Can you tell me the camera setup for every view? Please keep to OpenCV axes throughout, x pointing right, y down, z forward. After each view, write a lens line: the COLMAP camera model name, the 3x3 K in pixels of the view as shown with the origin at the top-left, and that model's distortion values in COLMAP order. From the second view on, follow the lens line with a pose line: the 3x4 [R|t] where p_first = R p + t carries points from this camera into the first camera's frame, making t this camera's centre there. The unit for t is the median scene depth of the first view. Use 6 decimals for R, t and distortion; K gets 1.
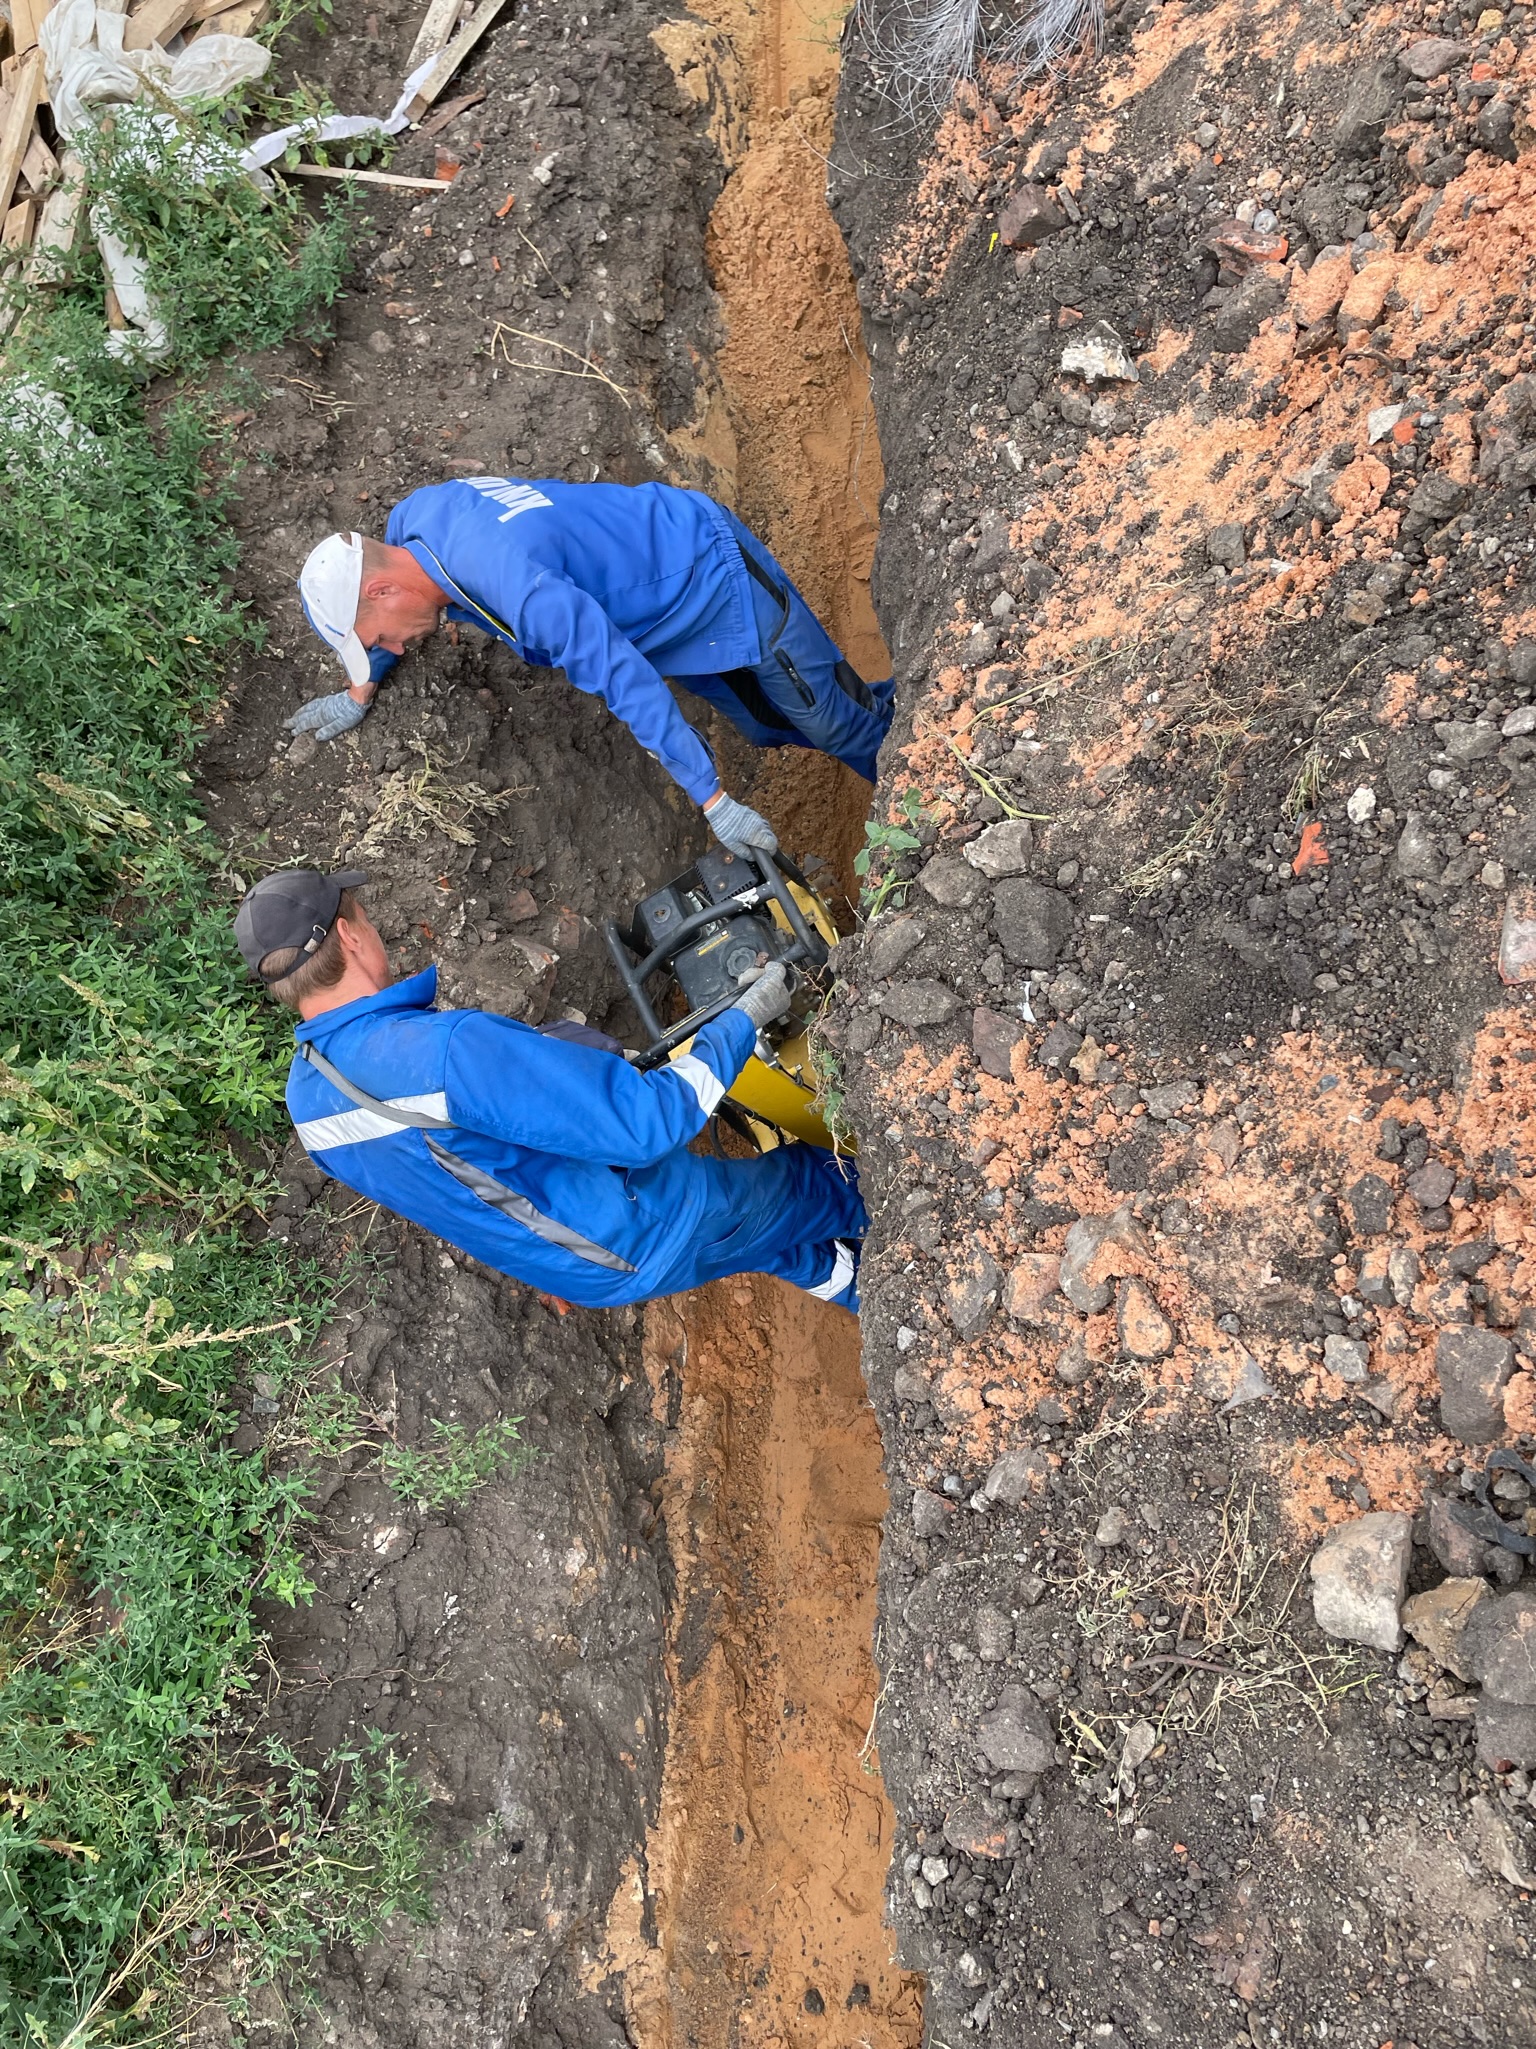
lens RADIAL K [[1570.8, 0, 739.4], [0, 1570.8, 1022.6], [0, 0, 1]] dist [0.084318, -0.102148]
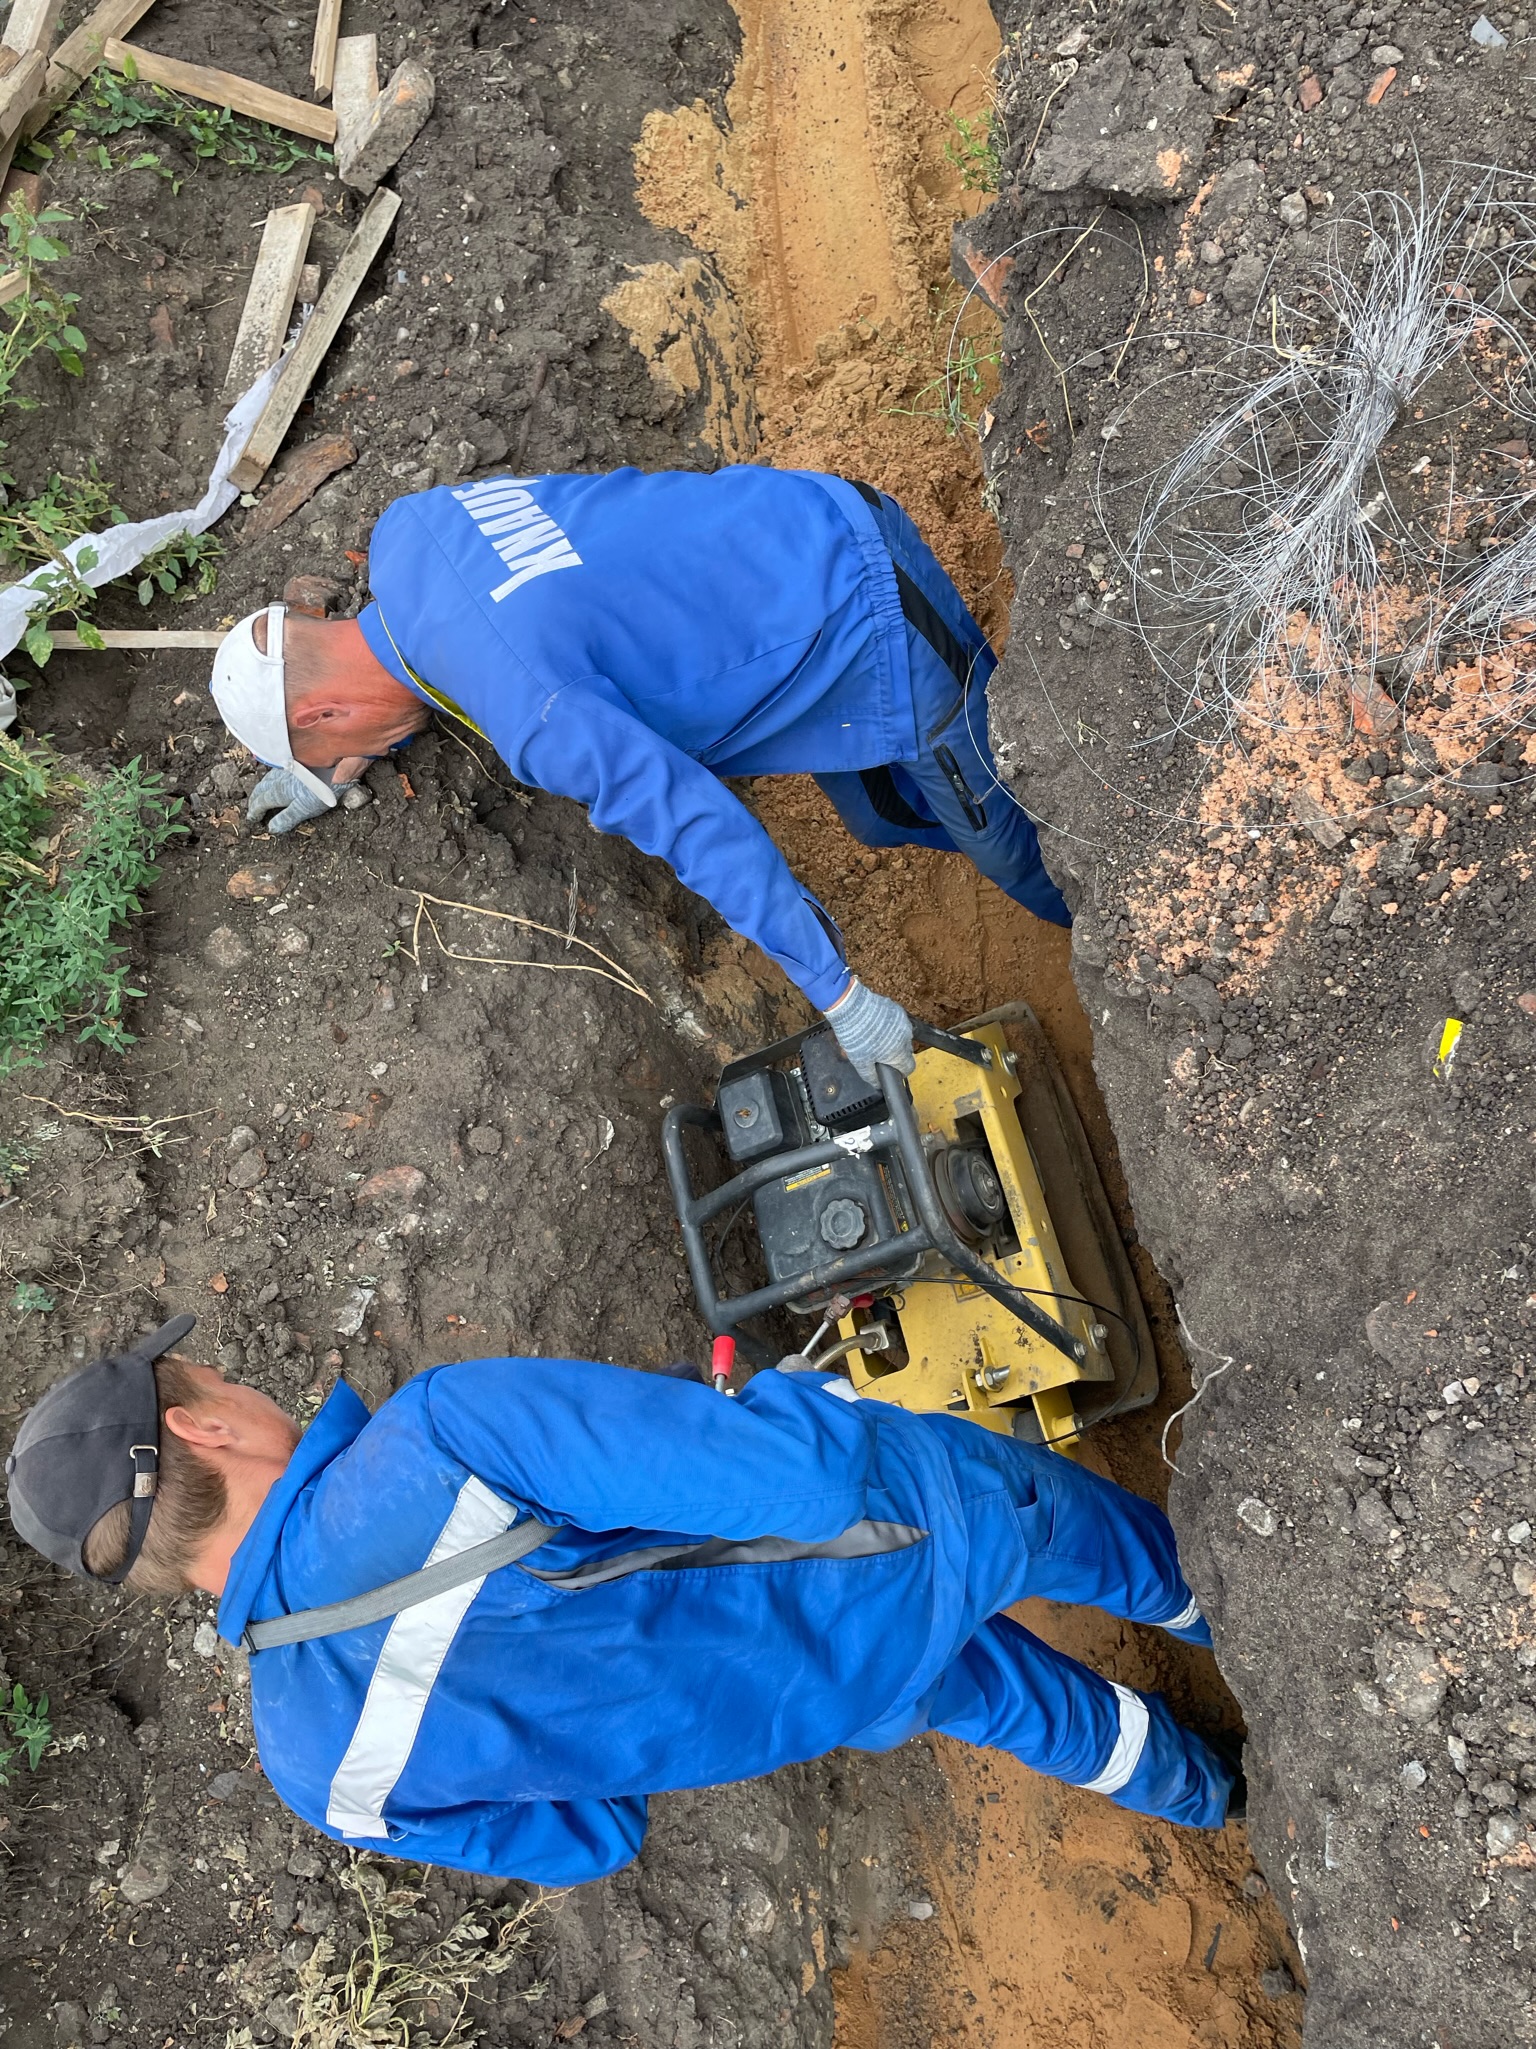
lens RADIAL K [[1540.7, 0, 755.5], [0, 1540.7, 1039.5], [0, 0, 1]] dist [0.089528, -0.111582]
pose [[0.994730, -0.100412, 0.020729, -0.039059], [0.099072, 0.993399, 0.057813, -0.369493], [-0.026397, -0.055455, 0.998112, 0.372599]]
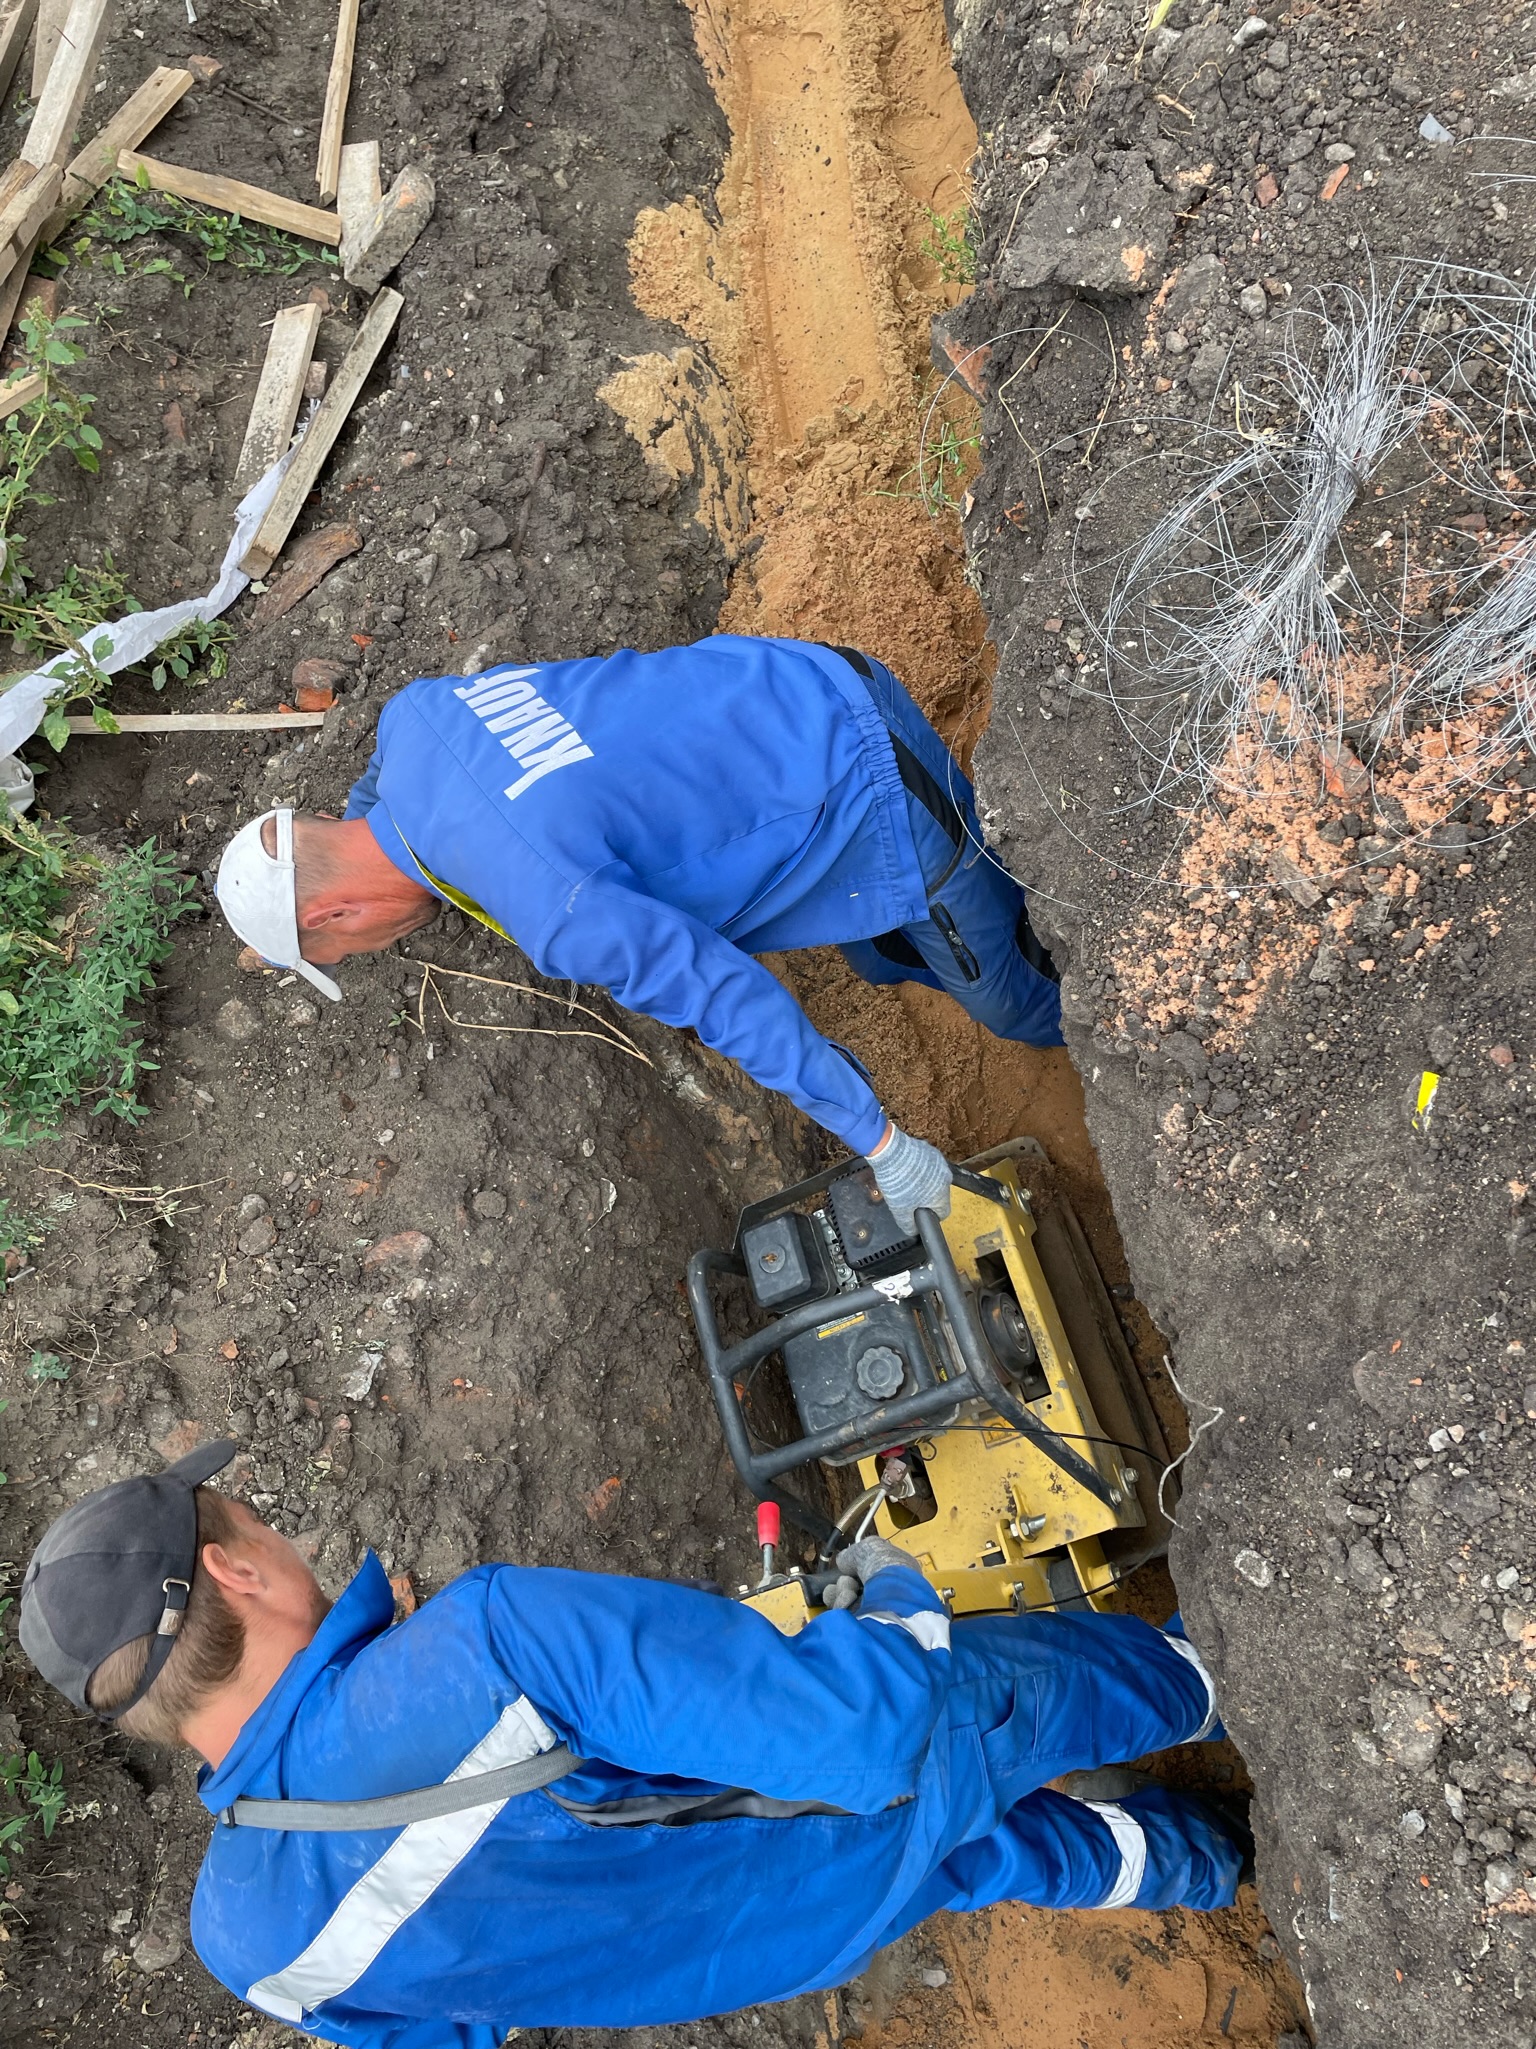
lens RADIAL K [[1543.0, 0, 746.1], [0, 1543.0, 1034.7], [0, 0, 1]] dist [0.090758, -0.114068]
pose [[0.993277, -0.114939, 0.013812, -0.035975], [0.114742, 0.993292, 0.014342, -0.370049], [-0.015367, -0.012660, 0.999802, 0.362340]]
